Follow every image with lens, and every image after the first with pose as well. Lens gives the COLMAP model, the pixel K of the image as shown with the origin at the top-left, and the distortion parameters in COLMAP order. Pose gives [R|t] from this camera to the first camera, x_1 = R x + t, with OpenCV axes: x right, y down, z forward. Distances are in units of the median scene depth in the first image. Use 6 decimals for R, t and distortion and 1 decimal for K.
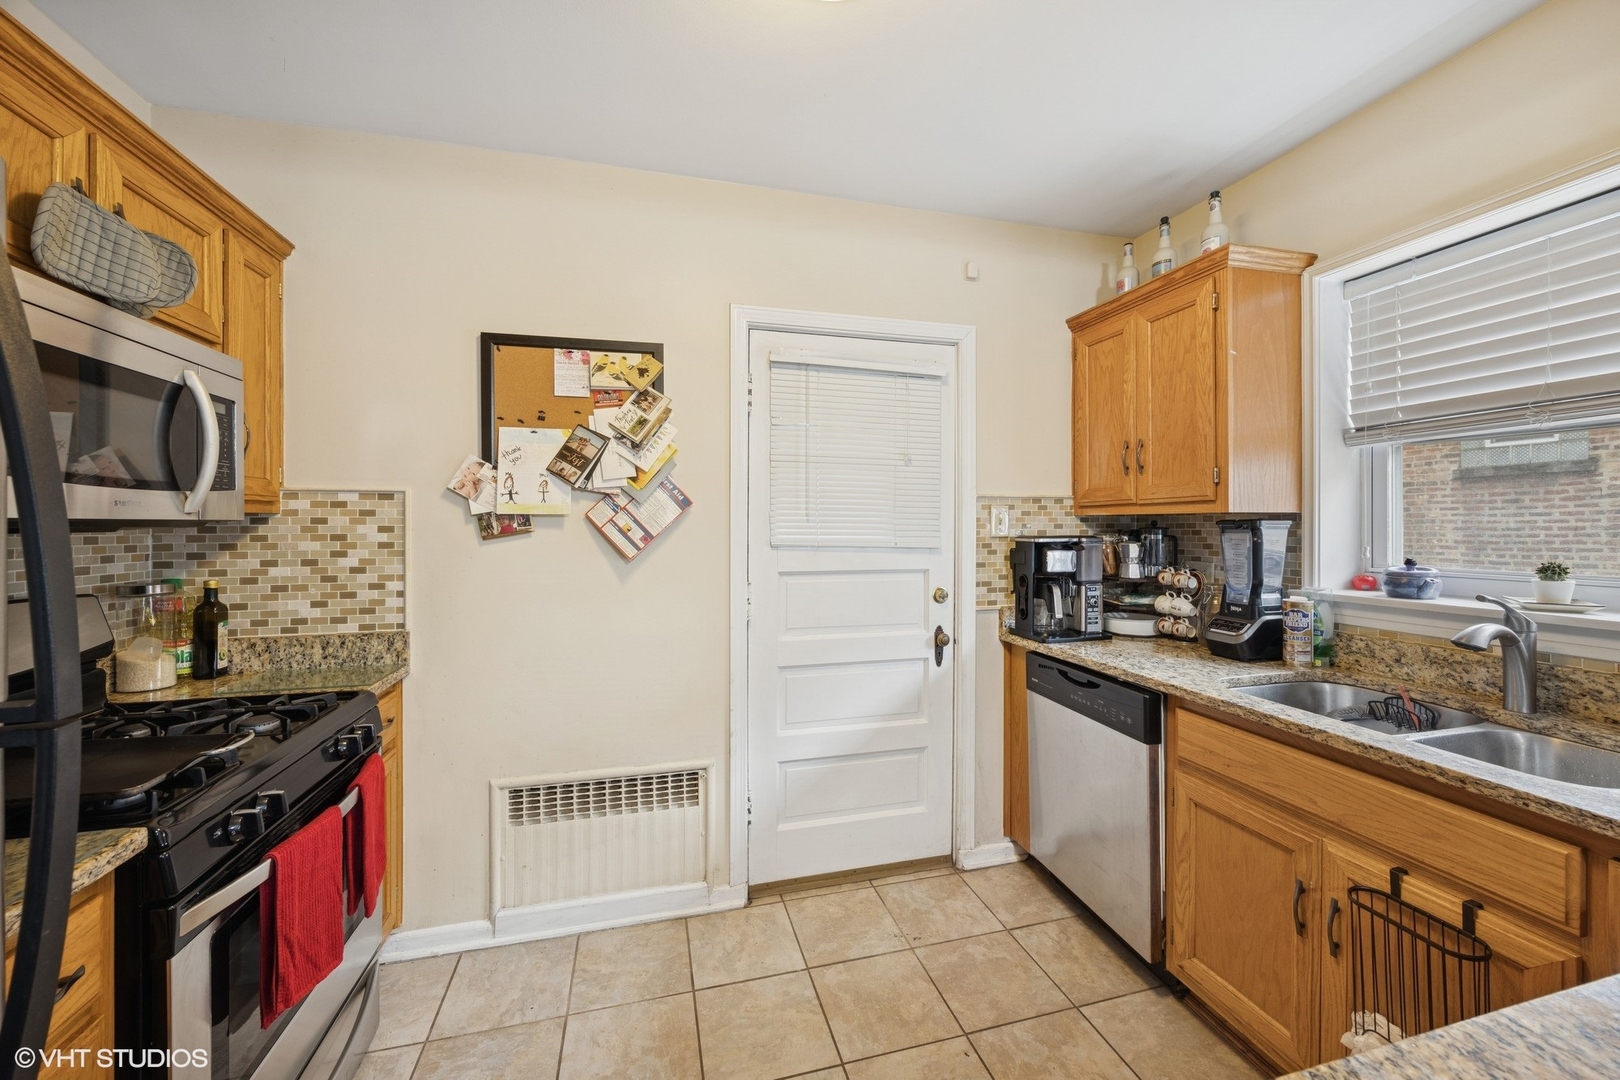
lens RADIAL K [[625.0, 0, 817.4], [0, 625.0, 526.1], [0, 0, 1]] dist [-0.003478, -0.000192]
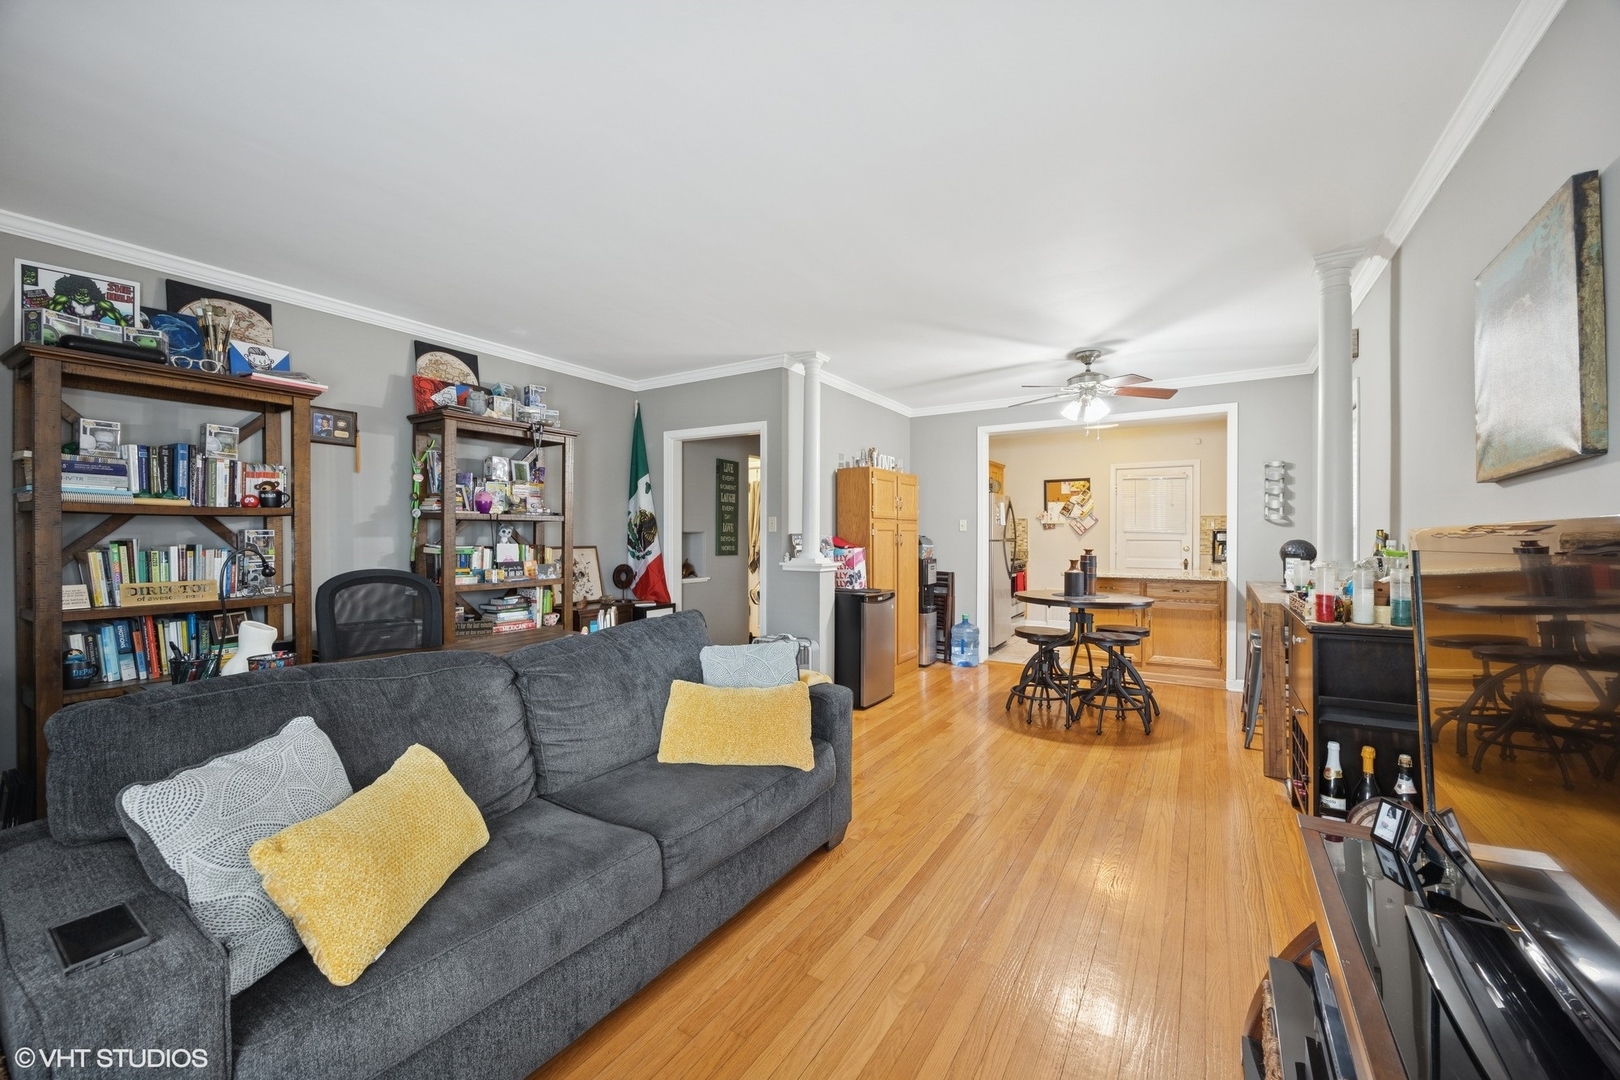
lens RADIAL K [[625.0, 0, 802.8], [0, 625.0, 536.7], [0, 0, 1]] dist [-0.003478, -0.000192]
pose [[0.663356, 0.004869, -0.748288, 1.454857], [0.000554, 0.999975, 0.006998, 0.036687], [0.748304, -0.005057, 0.663337, -2.858778]]
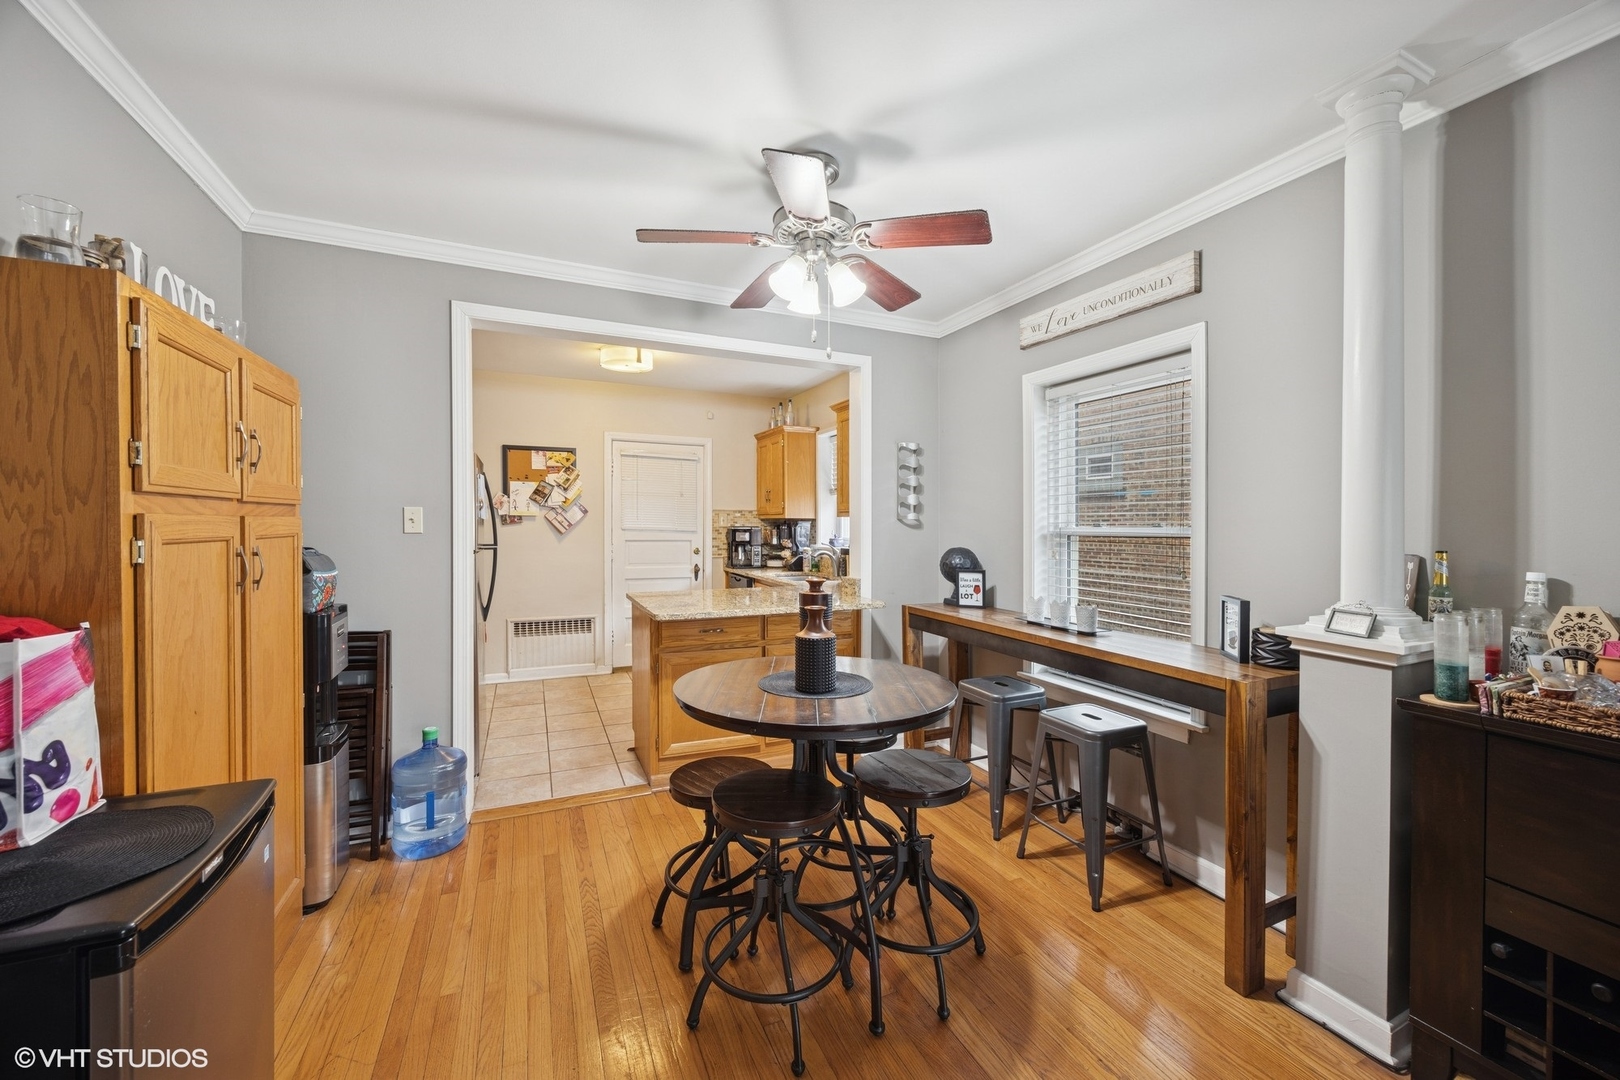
lens RADIAL K [[625.0, 0, 821.1], [0, 625.0, 546.5], [0, 0, 1]] dist [-0.003478, -0.000192]
pose [[0.986254, 0.005019, 0.165158, 0.317721], [-0.011244, 0.999260, 0.036779, 0.000674], [-0.164851, -0.038130, 0.985581, -1.684752]]
